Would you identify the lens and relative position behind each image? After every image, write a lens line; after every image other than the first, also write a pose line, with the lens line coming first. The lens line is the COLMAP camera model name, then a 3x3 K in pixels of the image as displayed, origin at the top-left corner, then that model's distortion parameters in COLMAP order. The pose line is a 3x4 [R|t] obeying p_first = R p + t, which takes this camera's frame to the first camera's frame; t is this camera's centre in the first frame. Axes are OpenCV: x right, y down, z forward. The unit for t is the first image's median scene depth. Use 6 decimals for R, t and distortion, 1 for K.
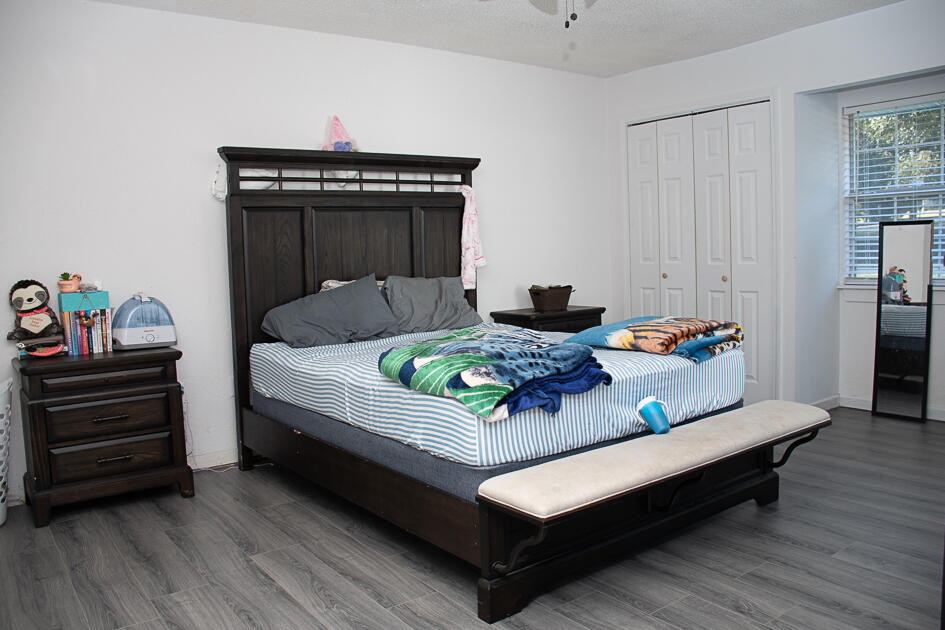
lens RADIAL K [[749.2, 0, 472.5], [0, 749.2, 315.0], [0, 0, 1]] dist [-0.107966, -0.000775]
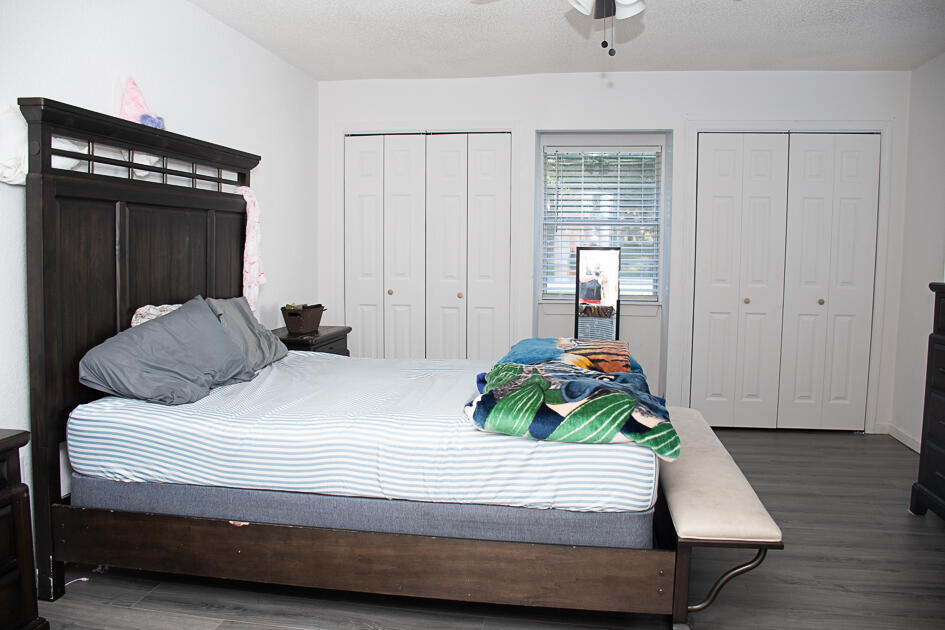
lens RADIAL K [[742.8, 0, 472.5], [0, 742.8, 315.0], [0, 0, 1]] dist [-0.163237, 0.109147]
pose [[0.716211, -0.024636, 0.697449, -0.407830], [0.029104, 0.999562, 0.005420, -0.028894], [-0.697277, 0.016417, 0.716614, 0.254867]]
